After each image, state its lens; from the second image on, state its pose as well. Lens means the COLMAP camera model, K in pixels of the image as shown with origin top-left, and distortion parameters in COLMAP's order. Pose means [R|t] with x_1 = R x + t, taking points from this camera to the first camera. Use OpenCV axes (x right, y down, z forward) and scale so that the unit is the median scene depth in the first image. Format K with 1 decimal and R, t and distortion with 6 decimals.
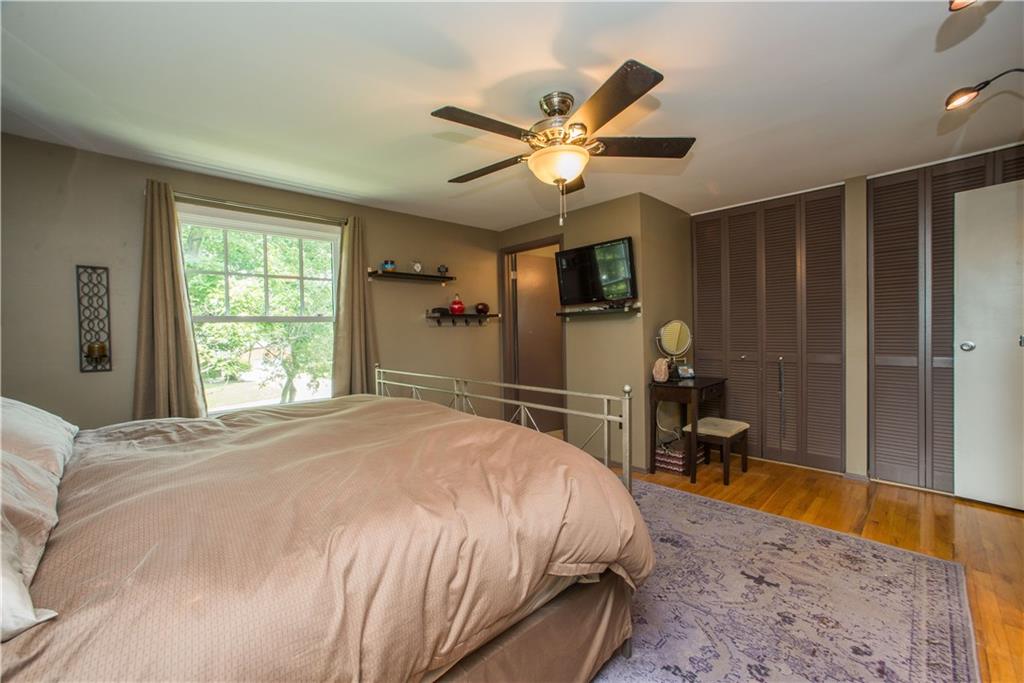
lens RADIAL K [[414.6, 0, 503.9], [0, 414.6, 336.0], [0, 0, 1]] dist [-0.061687, 0.028233]
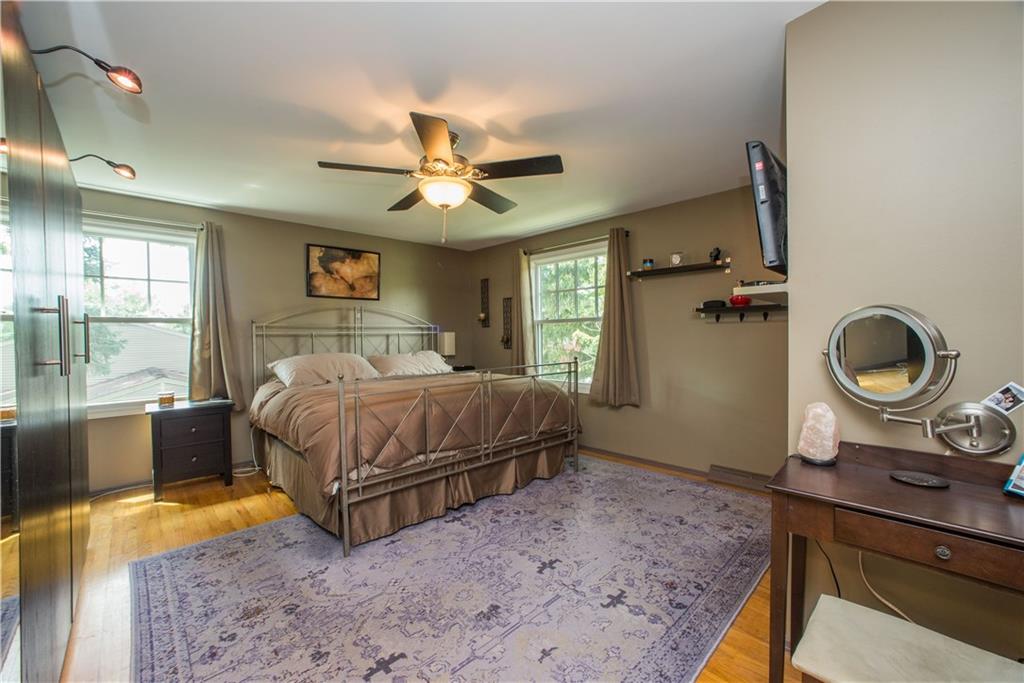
lens RADIAL K [[414.6, 0, 503.9], [0, 414.6, 336.0], [0, 0, 1]] dist [-0.061687, 0.028233]
pose [[0.004620, 0.021263, -0.999763, 1.166032], [-0.003571, 0.999768, 0.021247, -0.024596], [0.999983, 0.003472, 0.004695, 1.031271]]
